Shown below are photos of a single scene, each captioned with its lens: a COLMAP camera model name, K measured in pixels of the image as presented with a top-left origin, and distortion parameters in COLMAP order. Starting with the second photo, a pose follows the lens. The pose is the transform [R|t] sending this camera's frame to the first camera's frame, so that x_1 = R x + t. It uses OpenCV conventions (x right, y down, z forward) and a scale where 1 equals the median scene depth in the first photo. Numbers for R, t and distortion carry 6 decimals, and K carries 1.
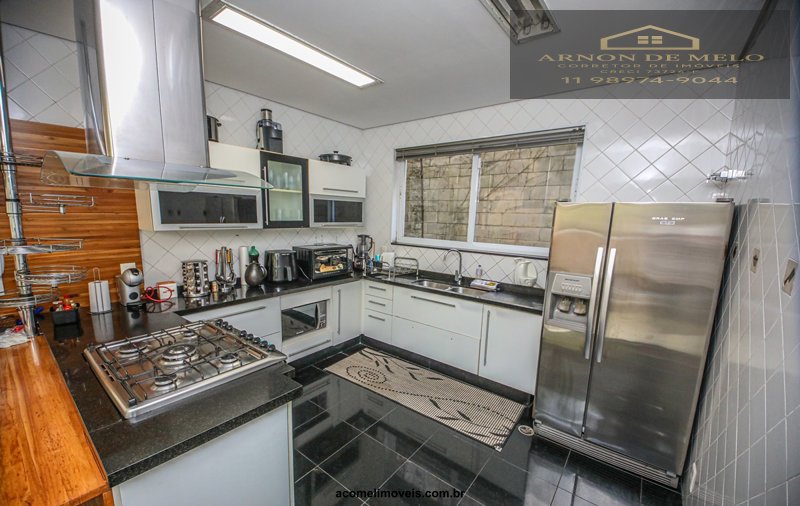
lens RADIAL K [[323.4, 0, 398.4], [0, 323.4, 266.1], [0, 0, 1]] dist [0.026960, -0.024563]
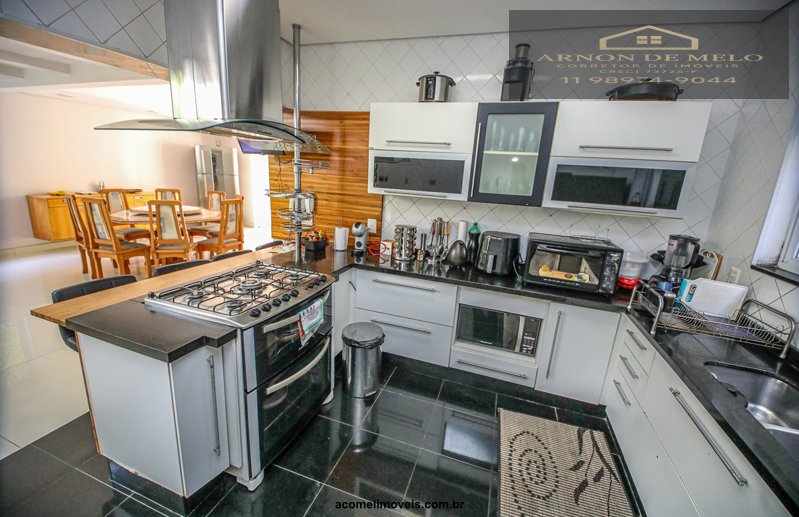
lens RADIAL K [[328.3, 0, 399.0], [0, 328.3, 251.7], [0, 0, 1]] dist [0.001405, -0.000078]
pose [[0.319909, 0.213853, -0.922998, 0.307219], [-0.204647, 0.966793, 0.153070, -0.079802], [0.925083, 0.139920, 0.353050, 0.539879]]
